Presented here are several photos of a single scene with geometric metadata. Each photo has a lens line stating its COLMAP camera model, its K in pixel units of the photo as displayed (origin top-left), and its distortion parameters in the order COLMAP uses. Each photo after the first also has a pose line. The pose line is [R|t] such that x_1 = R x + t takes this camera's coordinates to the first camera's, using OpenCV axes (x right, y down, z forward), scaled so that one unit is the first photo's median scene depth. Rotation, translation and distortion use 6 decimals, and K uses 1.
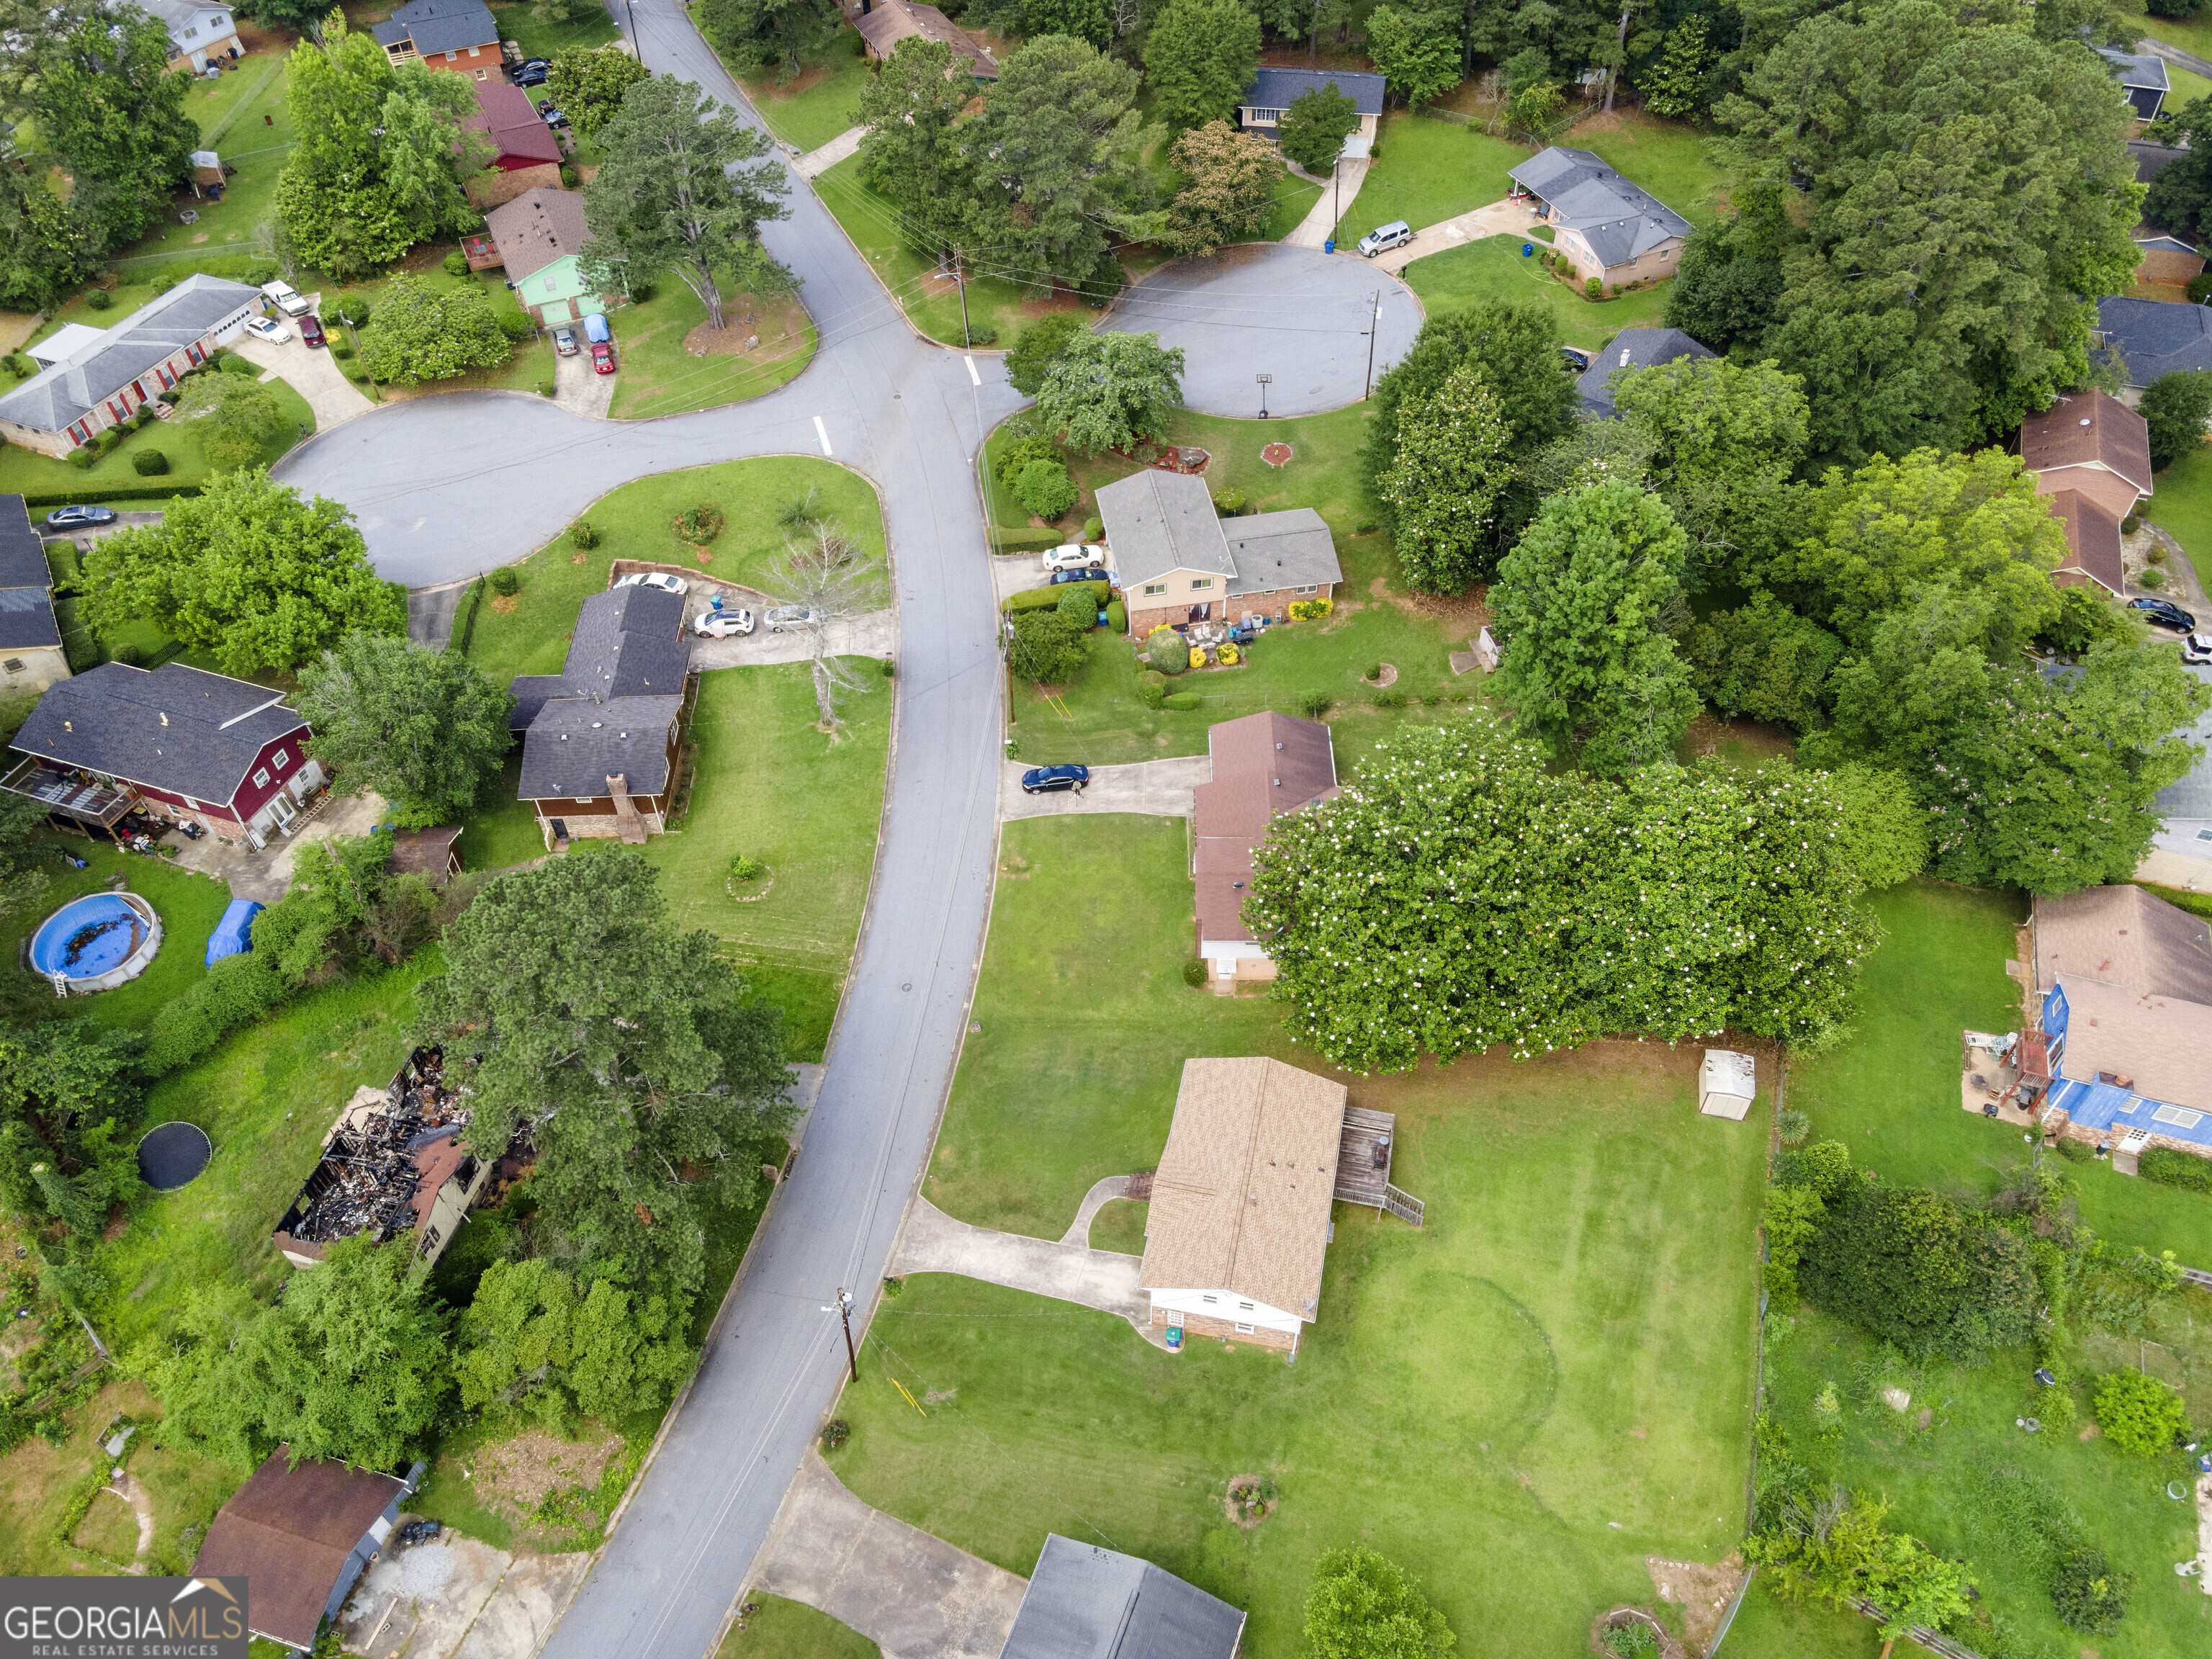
lens RADIAL K [[1619.8, 0, 1106.0], [0, 1619.8, 829.5], [0, 0, 1]] dist [0.011102, 0.048323]
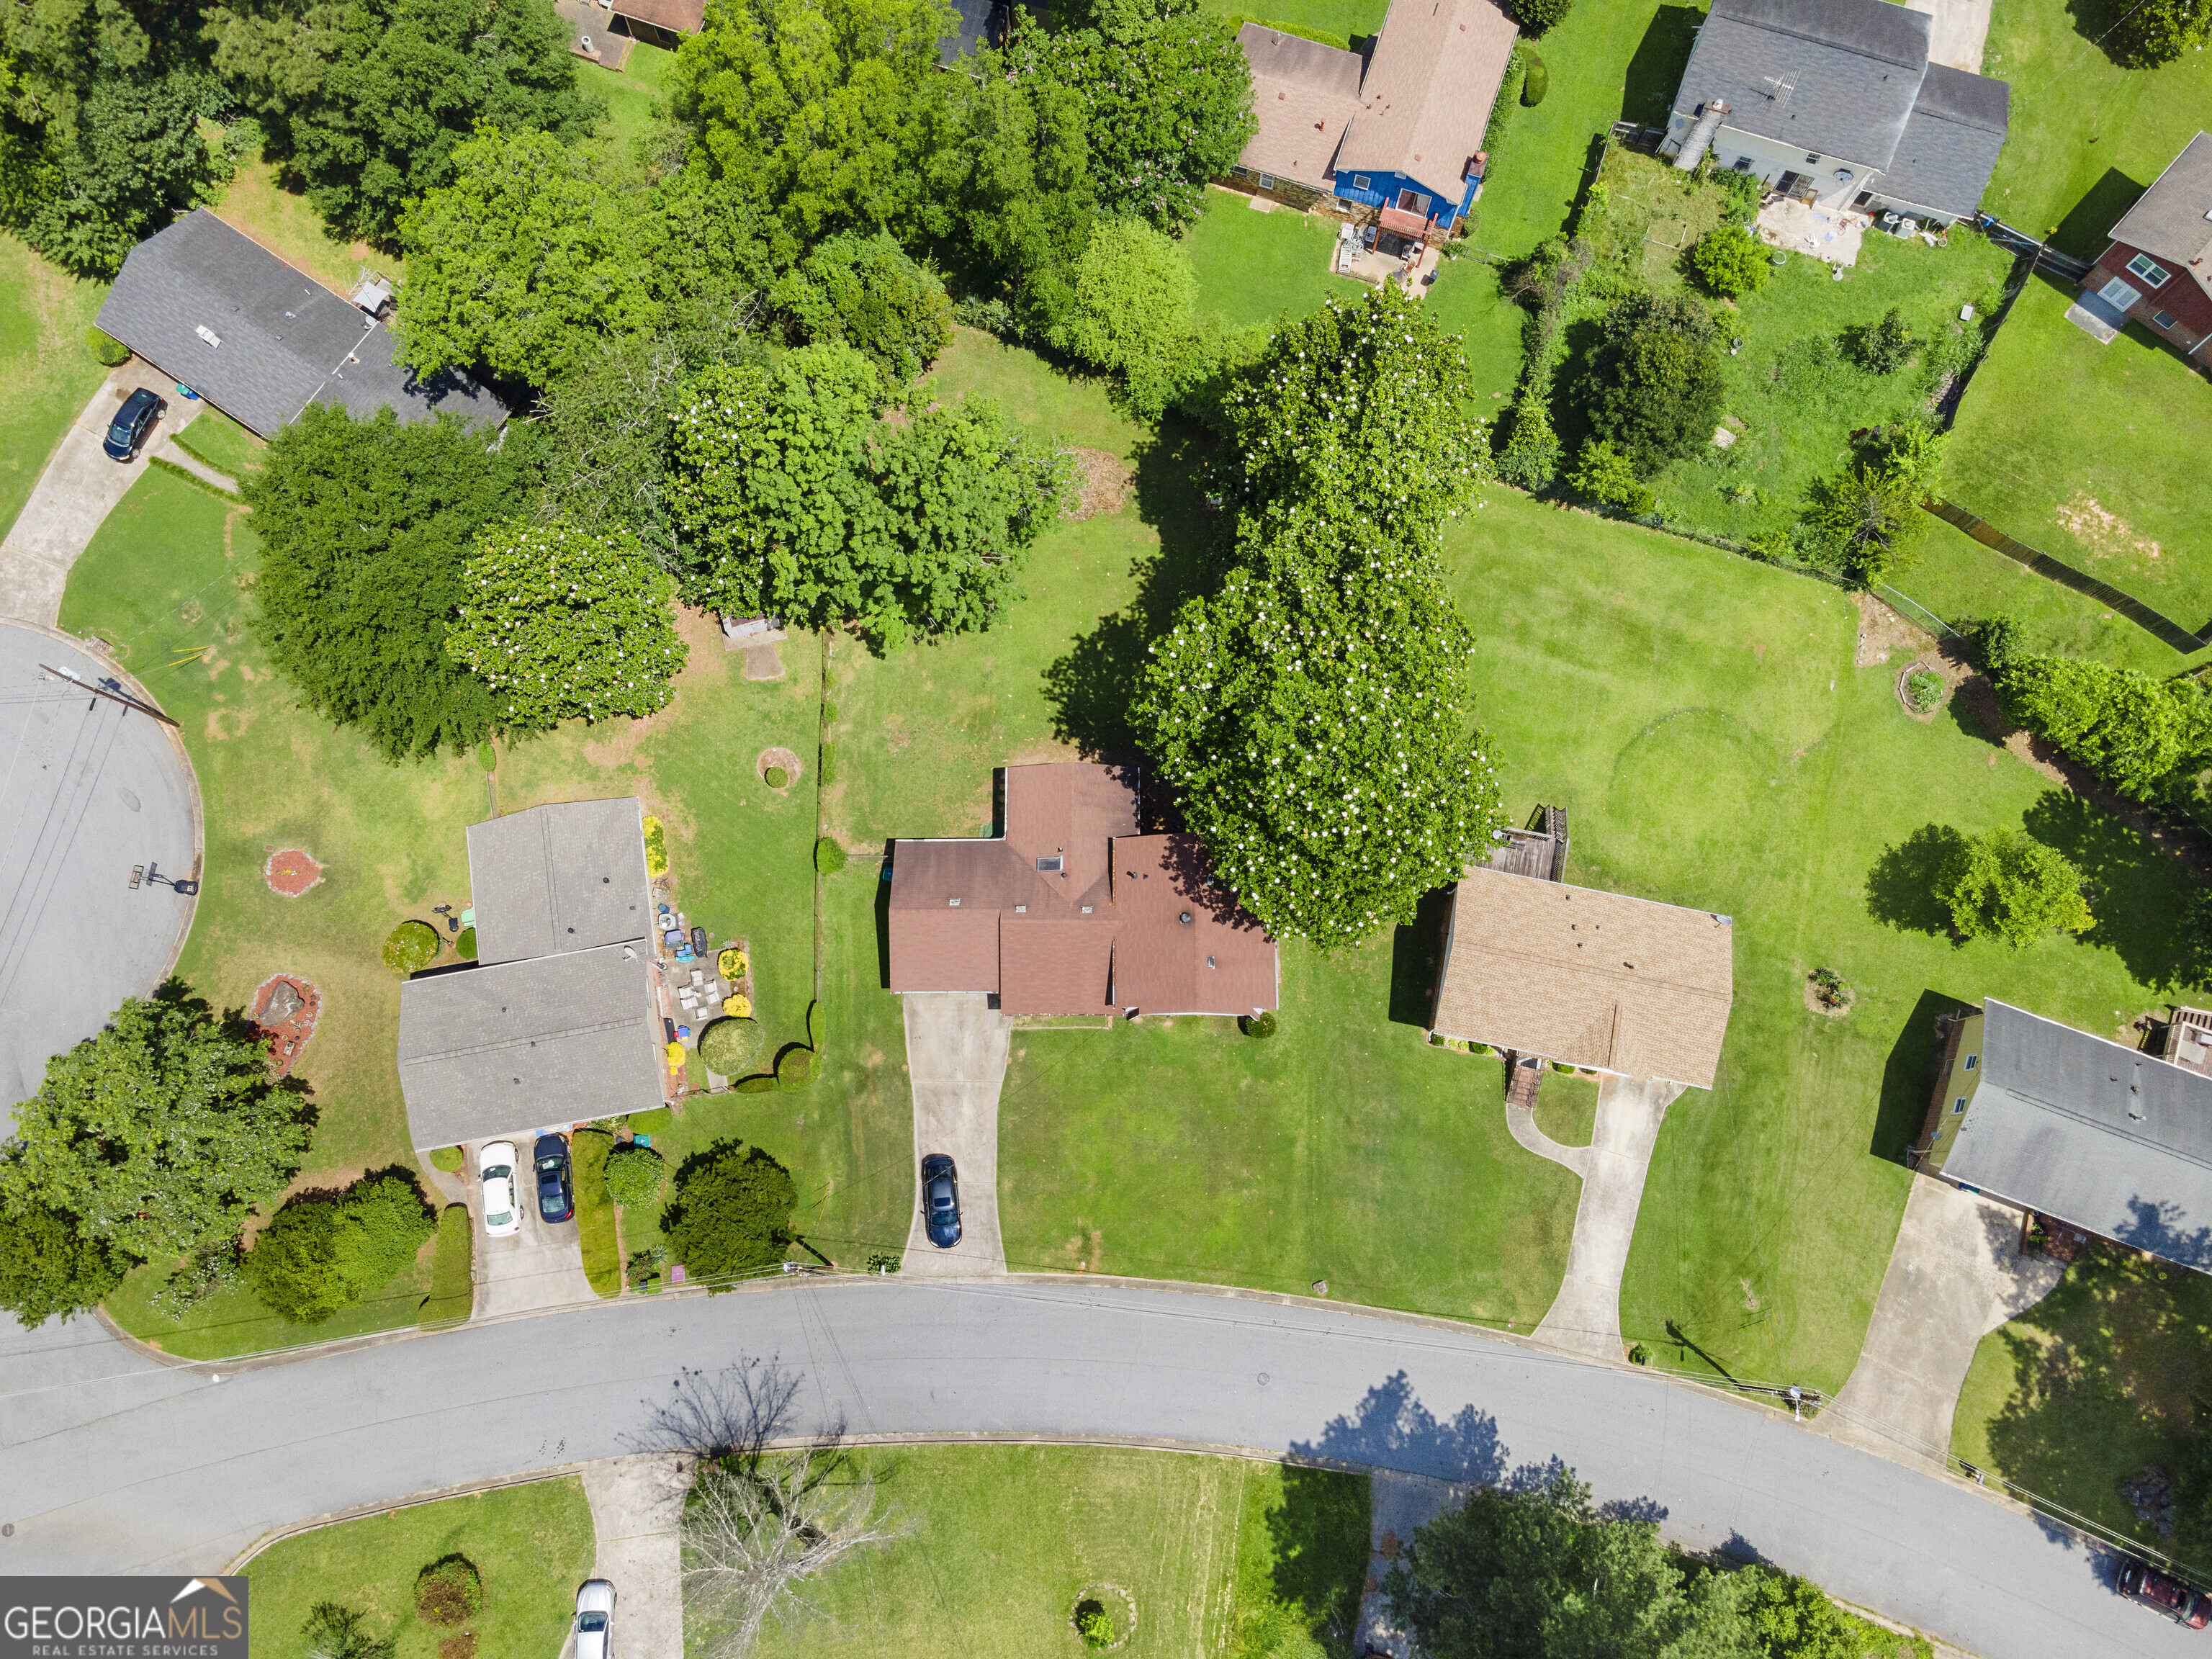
lens RADIAL K [[1619.8, 0, 1106.0], [0, 1619.8, 829.5], [0, 0, 1]] dist [0.011102, 0.048323]
pose [[-0.013597, -0.968756, 0.247643, -0.053274], [0.738235, 0.157317, 0.655942, -0.524397], [-0.674406, 0.191738, 0.713031, 0.394969]]
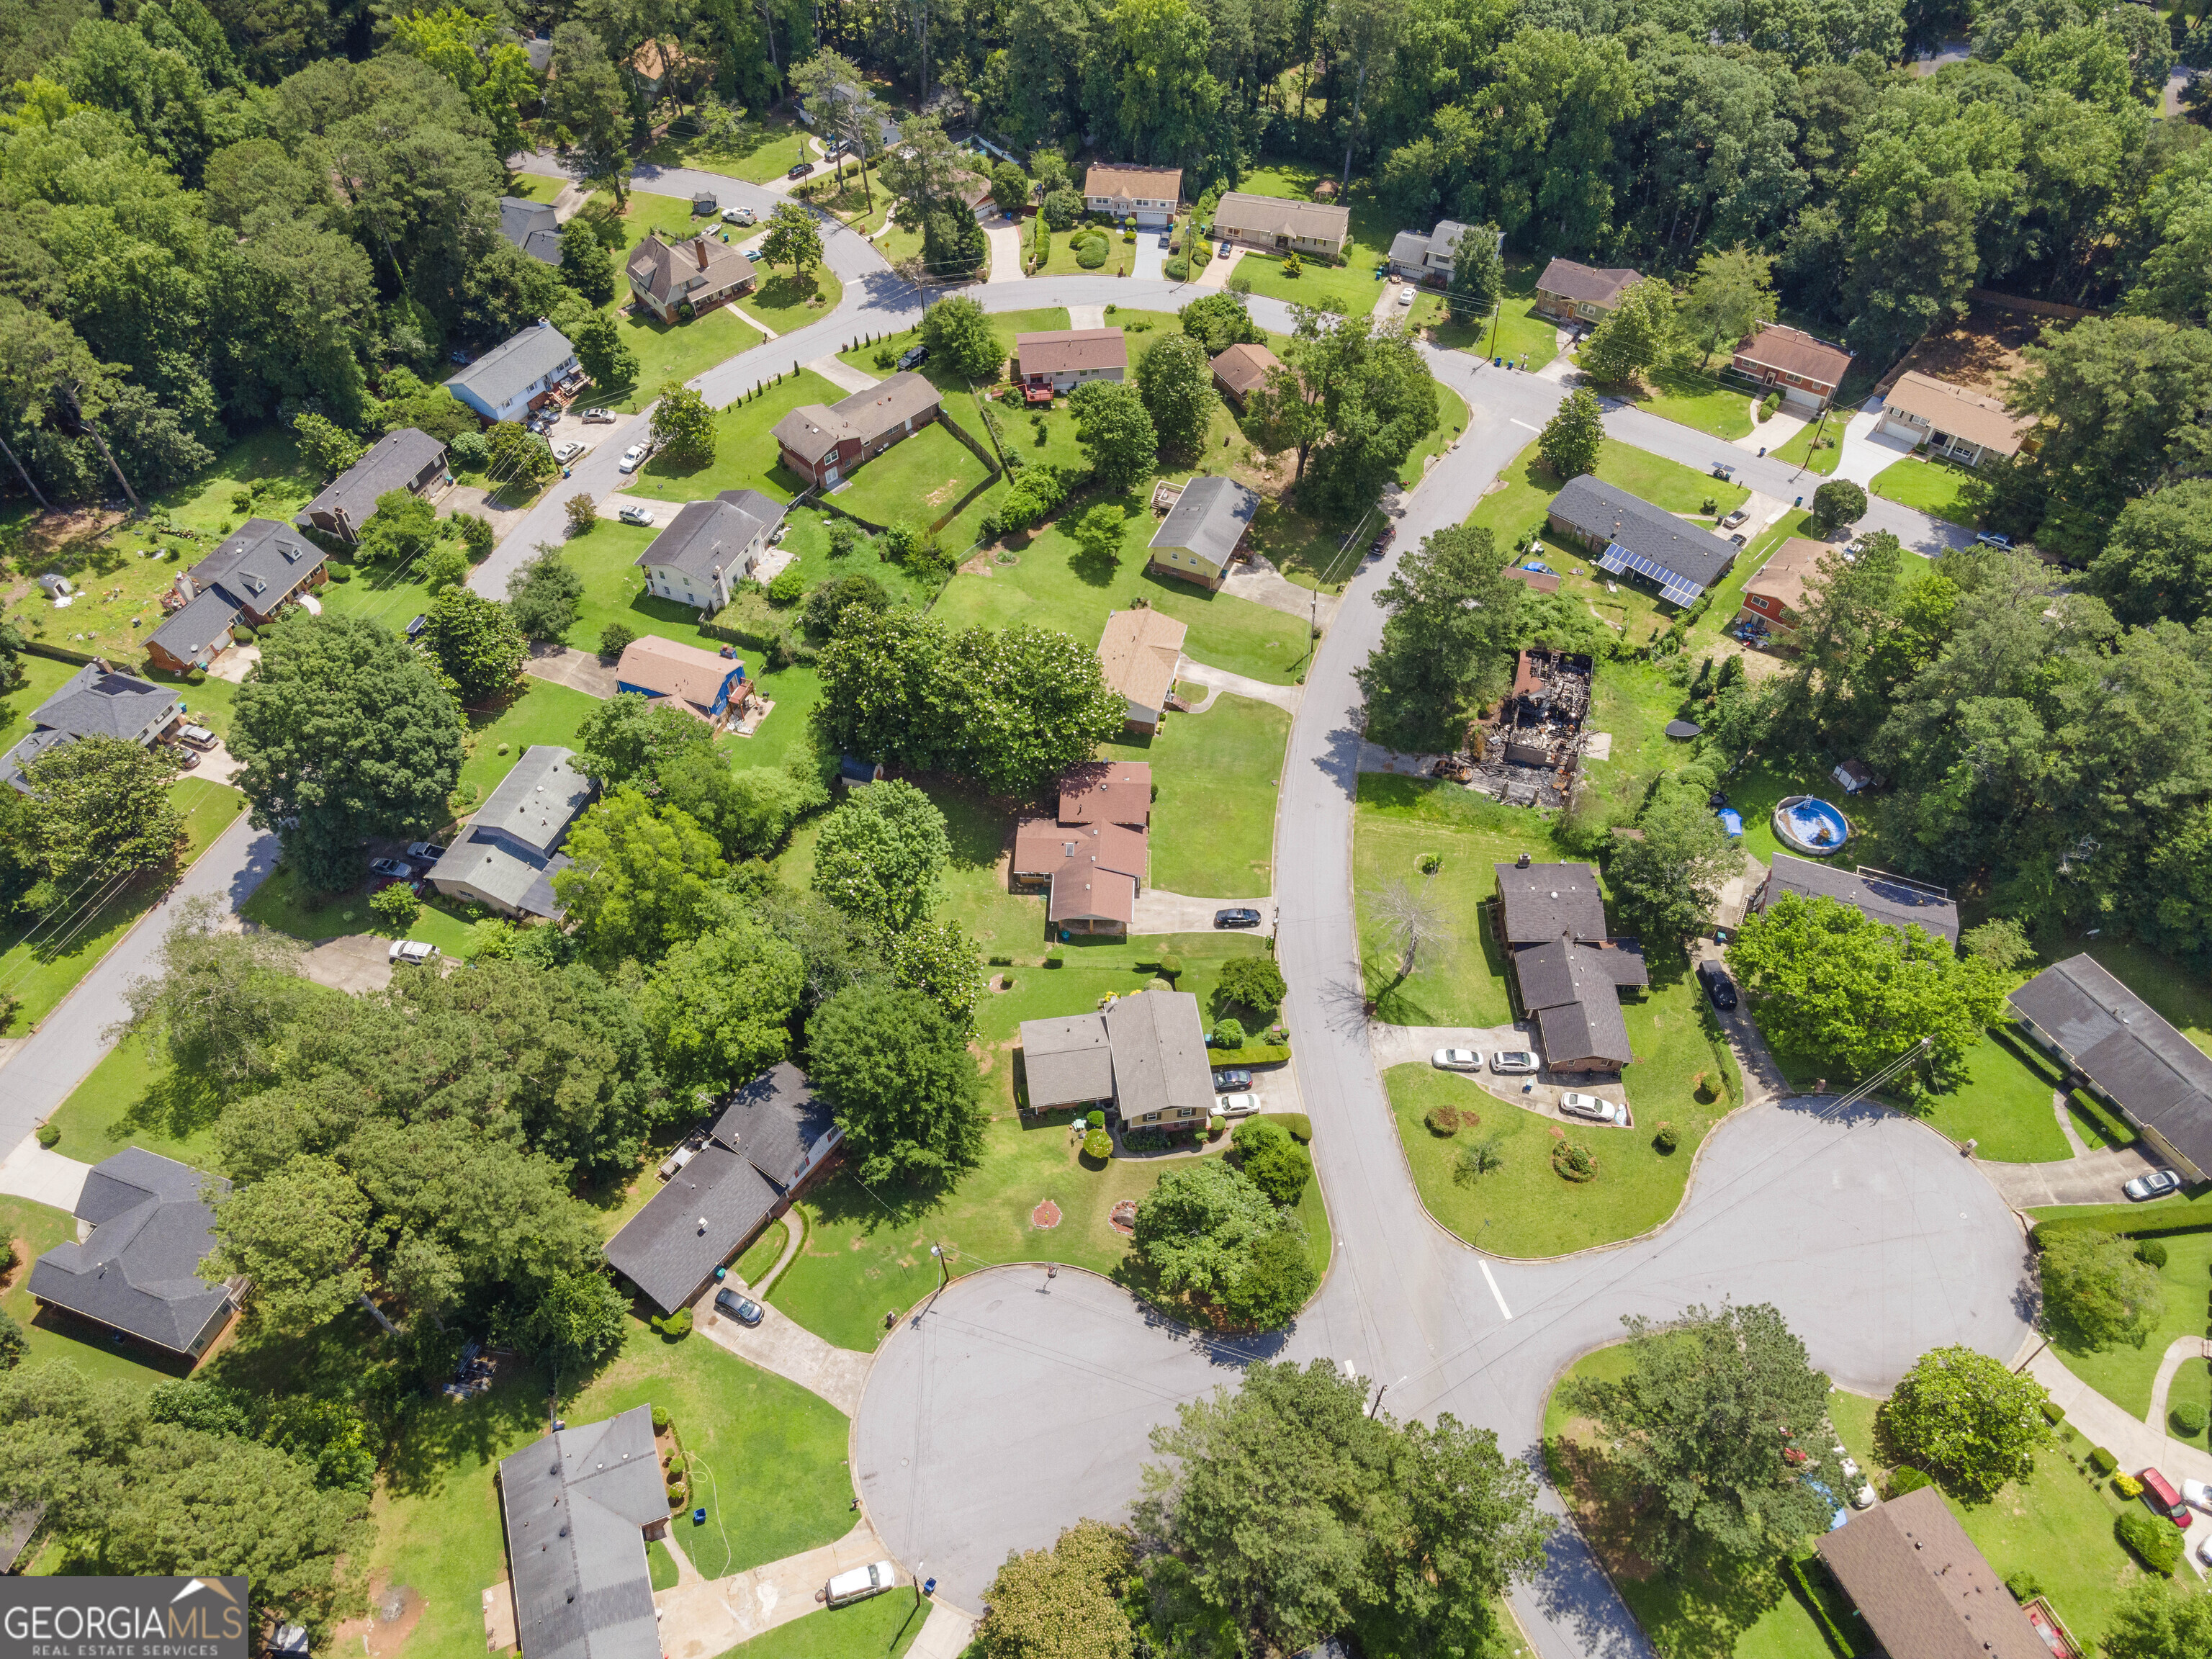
lens RADIAL K [[1619.8, 0, 1106.0], [0, 1619.8, 829.5], [0, 0, 1]] dist [0.011102, 0.048323]
pose [[-0.999387, -0.007886, 0.034102, 0.041580], [0.034863, -0.137444, 0.989896, -1.550867], [-0.003119, 0.990478, 0.137634, 0.755293]]
